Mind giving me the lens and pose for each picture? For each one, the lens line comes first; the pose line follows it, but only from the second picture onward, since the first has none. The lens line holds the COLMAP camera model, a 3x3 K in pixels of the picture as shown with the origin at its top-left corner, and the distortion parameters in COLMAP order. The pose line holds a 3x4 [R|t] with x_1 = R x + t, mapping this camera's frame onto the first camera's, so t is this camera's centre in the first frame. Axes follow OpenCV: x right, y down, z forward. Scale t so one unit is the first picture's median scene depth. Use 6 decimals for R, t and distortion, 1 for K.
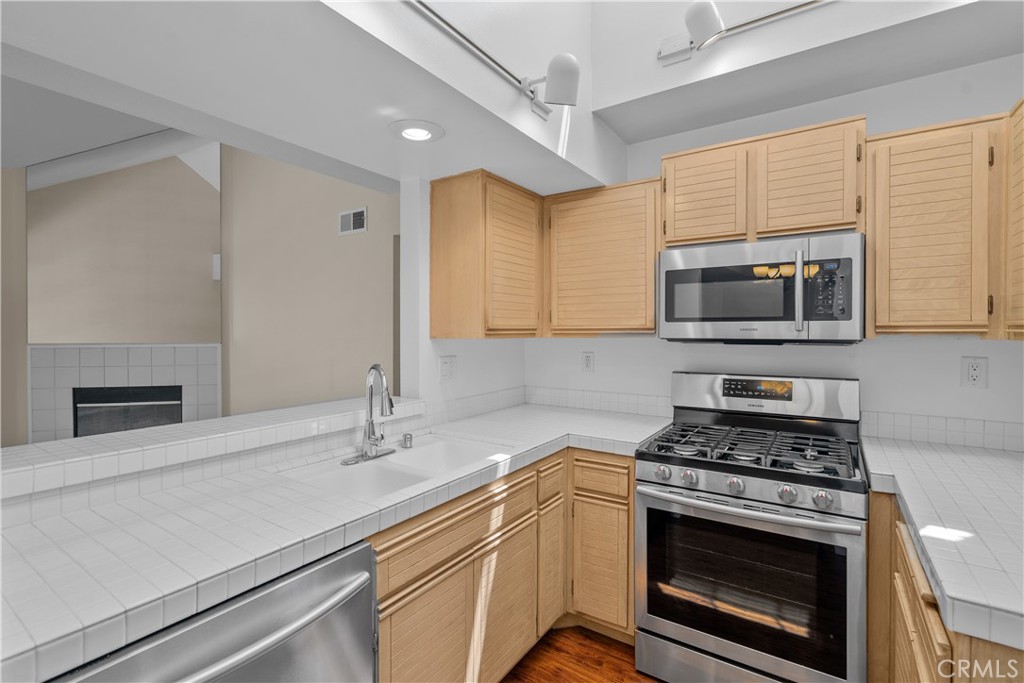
lens RADIAL K [[470.9, 0, 510.1], [0, 470.9, 336.0], [0, 0, 1]] dist [-0.003987, 0.000870]
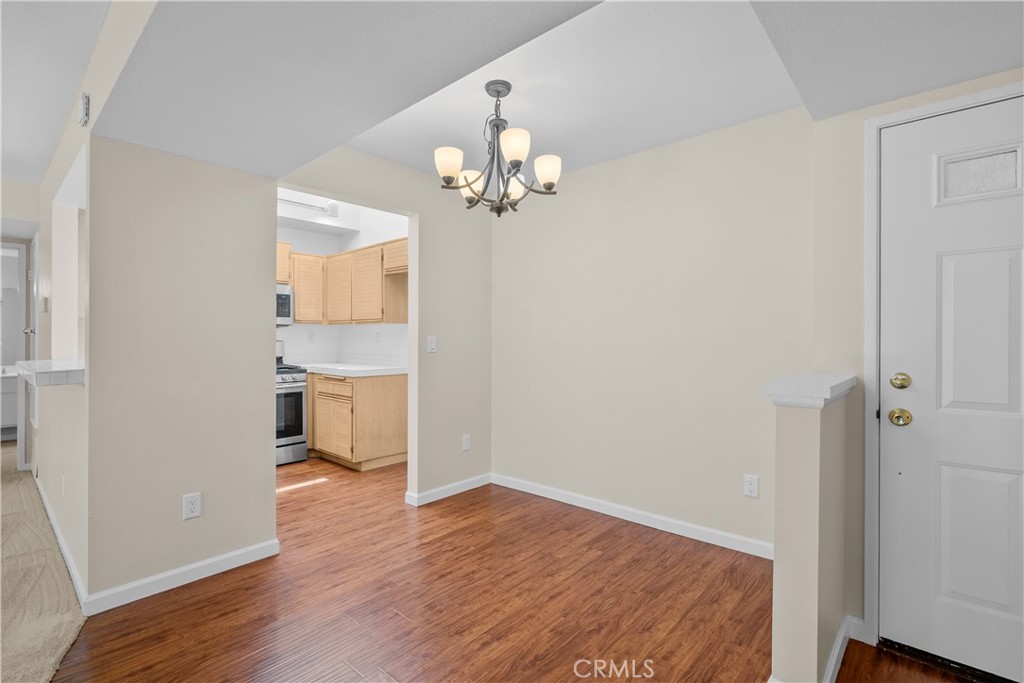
lens RADIAL K [[470.4, 0, 512.4], [0, 470.4, 345.7], [0, 0, 1]] dist [0.000513, 0.001171]
pose [[0.131232, -0.008913, 0.991312, -1.613679], [0.008625, 0.999932, 0.007849, 0.107261], [-0.991314, 0.007520, 0.131300, -0.572335]]
